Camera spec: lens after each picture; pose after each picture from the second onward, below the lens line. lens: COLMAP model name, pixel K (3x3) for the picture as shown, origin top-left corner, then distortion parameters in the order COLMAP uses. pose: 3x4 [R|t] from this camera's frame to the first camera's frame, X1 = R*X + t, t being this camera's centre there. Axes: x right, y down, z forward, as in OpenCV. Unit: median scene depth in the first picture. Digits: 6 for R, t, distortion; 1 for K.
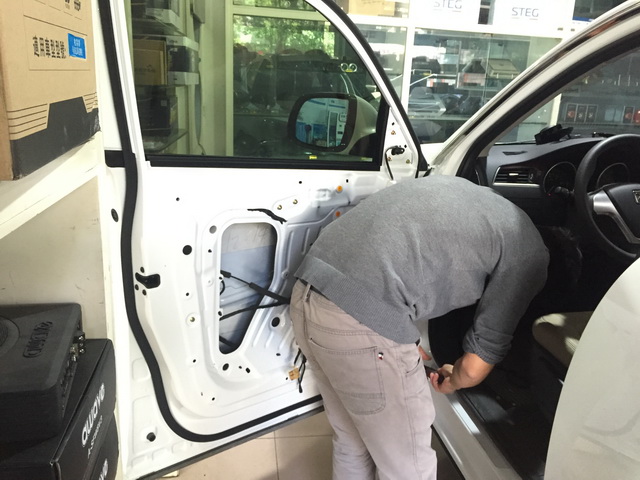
lens RADIAL K [[560.2, 0, 320.0], [0, 560.2, 240.0], [0, 0, 1]] dist [0.031415, -0.006304]
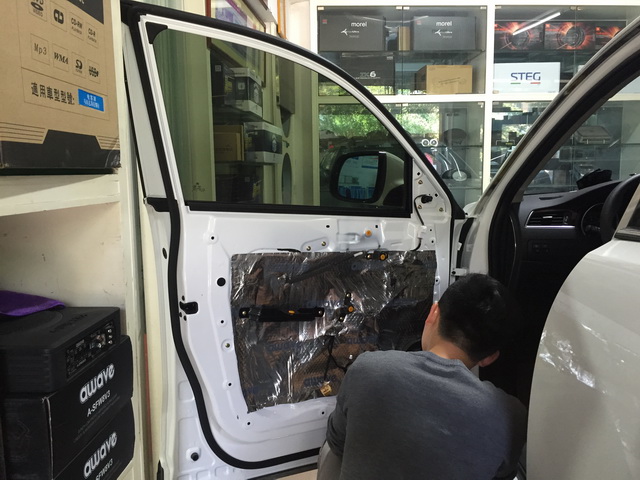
lens RADIAL K [[552.1, 0, 319.1], [0, 552.1, 242.7], [0, 0, 1]] dist [0.052014, -0.000231]
pose [[0.974185, -0.031104, -0.223599, 0.175371], [-0.003742, 0.988102, -0.153756, 0.089832], [0.225721, 0.150624, 0.962477, -0.057777]]
